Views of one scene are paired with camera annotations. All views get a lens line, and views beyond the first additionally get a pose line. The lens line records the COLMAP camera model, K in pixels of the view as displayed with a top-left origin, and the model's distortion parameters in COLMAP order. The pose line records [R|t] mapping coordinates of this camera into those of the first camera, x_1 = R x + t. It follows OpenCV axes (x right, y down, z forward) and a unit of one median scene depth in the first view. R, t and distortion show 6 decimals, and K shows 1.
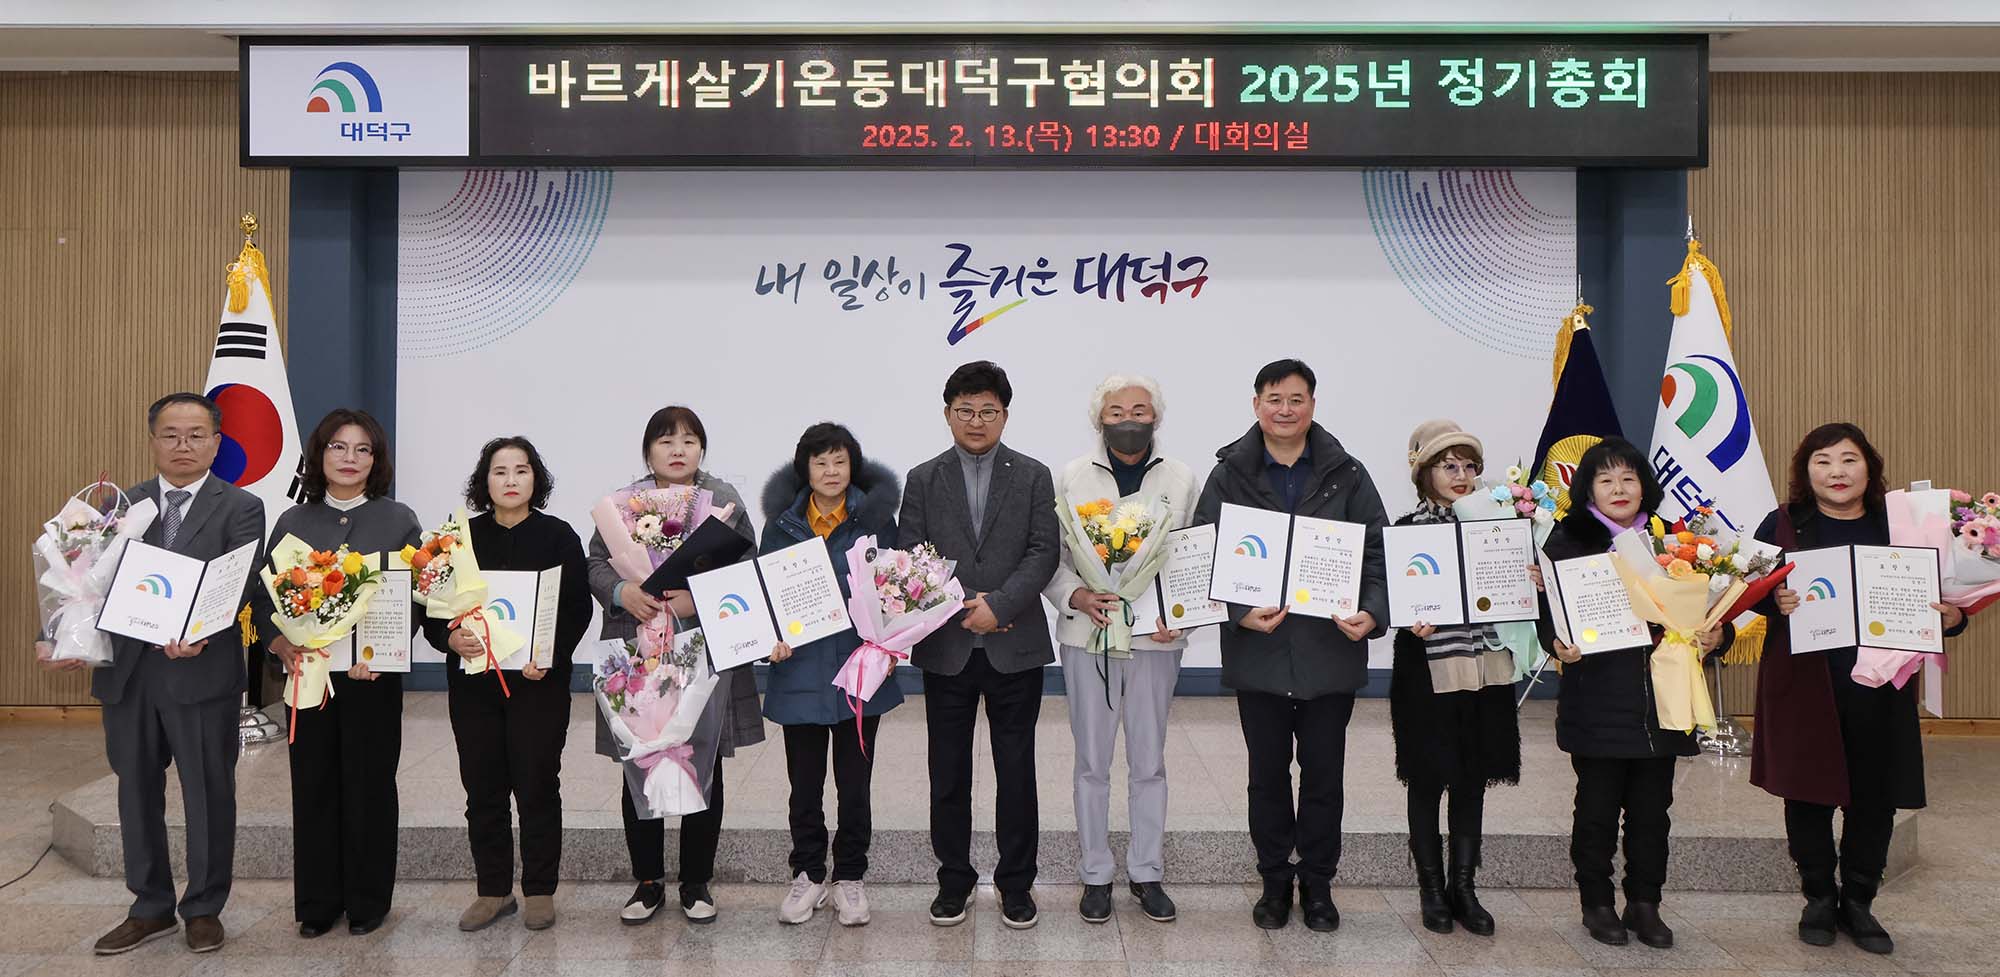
lens RADIAL K [[1479.6, 0, 977.7], [0, 1479.6, 387.0], [0, 0, 1]] dist [0.069176, 0.001202]
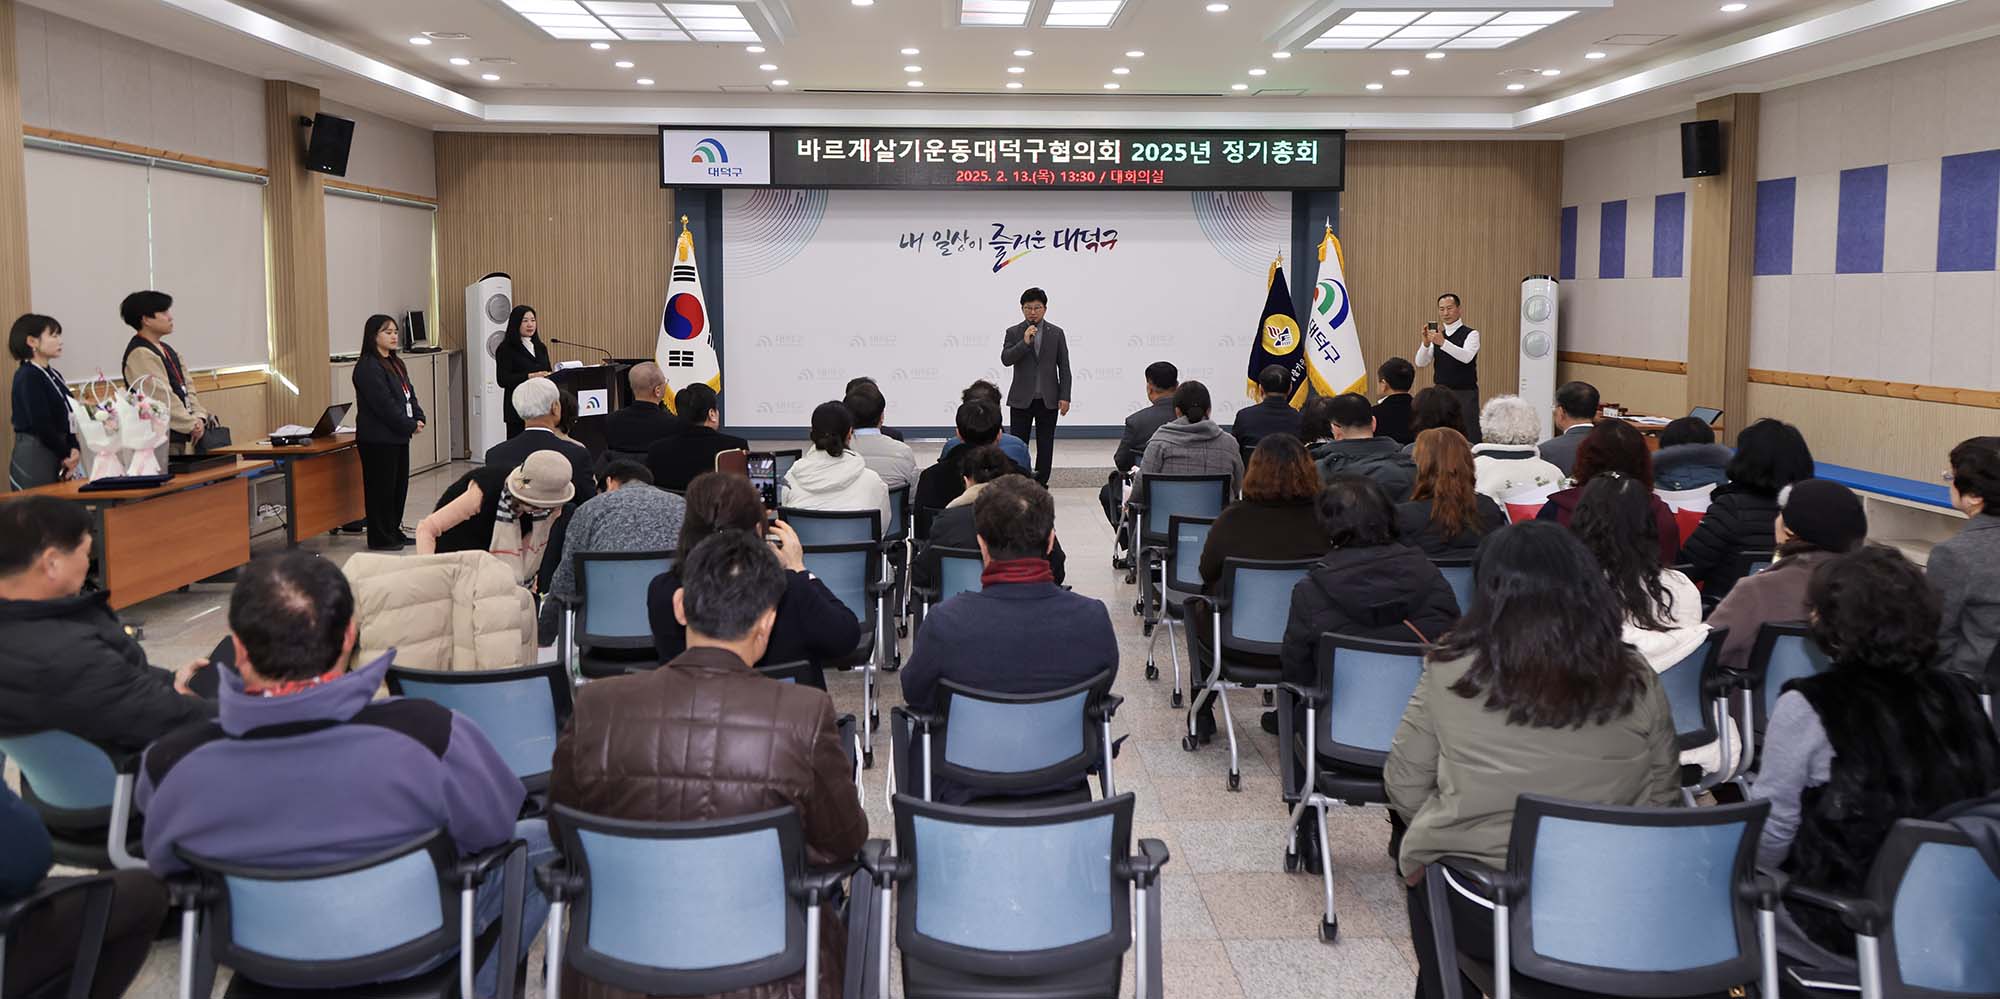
lens RADIAL K [[1406.6, 0, 1005.0], [0, 1406.6, 368.2], [0, 0, 1]] dist [0.294424, -0.000059]
pose [[0.998459, -0.005459, 0.055228, -0.122051], [0.001811, 0.997825, 0.065886, -0.027029], [-0.055468, -0.065685, 0.996298, -1.055886]]
